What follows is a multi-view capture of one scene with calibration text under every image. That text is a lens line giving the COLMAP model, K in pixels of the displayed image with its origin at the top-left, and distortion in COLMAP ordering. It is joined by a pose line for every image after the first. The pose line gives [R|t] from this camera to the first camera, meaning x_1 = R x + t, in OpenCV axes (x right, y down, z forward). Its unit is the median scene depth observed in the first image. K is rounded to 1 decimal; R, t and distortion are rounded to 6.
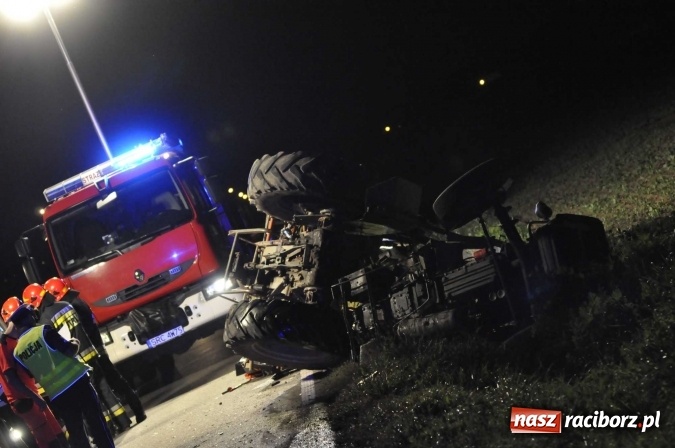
lens RADIAL K [[2058.5, 0, 337.5], [0, 2058.5, 224.0], [0, 0, 1]] dist [-0.386047, 0.427633]
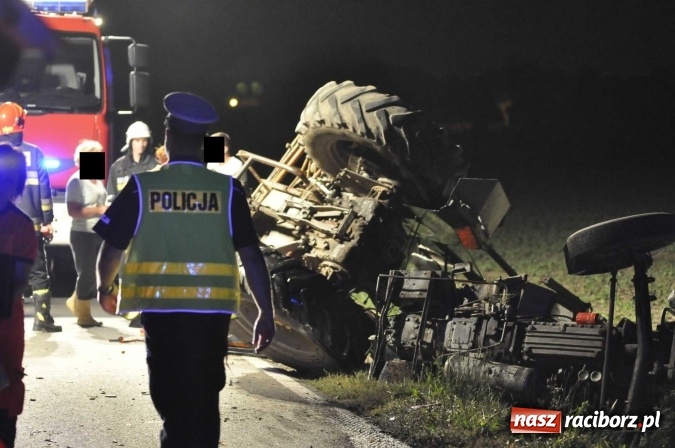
lens RADIAL K [[2661.1, 0, 337.5], [0, 2661.1, 224.0], [0, 0, 1]] dist [-0.185546, 0.587008]
pose [[0.898019, 0.420963, 0.127875, -0.144331], [-0.418739, 0.906984, -0.045129, 0.061460], [-0.134979, -0.013020, 0.990763, 0.022455]]
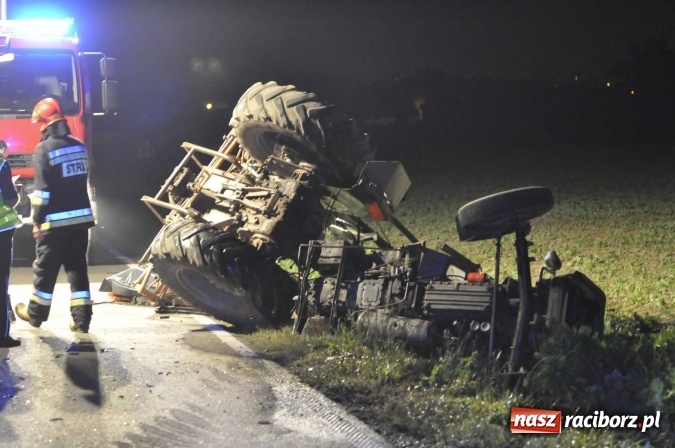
lens RADIAL K [[2058.5, 0, 337.5], [0, 2058.5, 224.0], [0, 0, 1]] dist [-0.386047, 0.427633]
pose [[0.904910, 0.397259, 0.152718, -0.123731], [-0.395619, 0.917440, -0.042313, 0.051376], [-0.156919, -0.022128, 0.987363, 0.102384]]
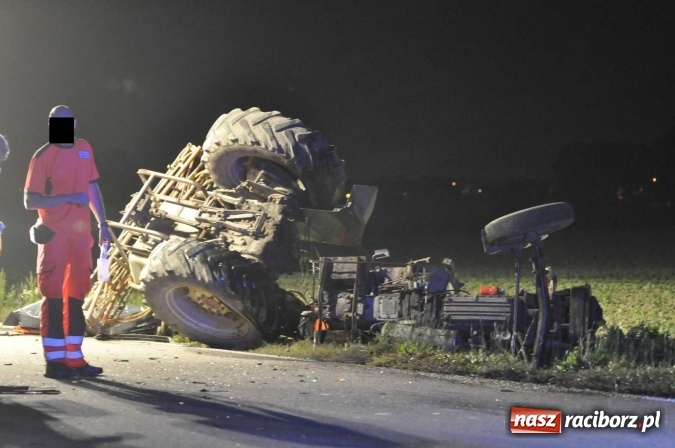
lens RADIAL K [[2058.5, 0, 337.5], [0, 2058.5, 224.0], [0, 0, 1]] dist [-0.386047, 0.427633]
pose [[0.831225, 0.416423, 0.368317, -0.328678], [-0.368122, 0.908744, -0.196650, 0.185734], [-0.416595, 0.027875, 0.908665, 0.141085]]
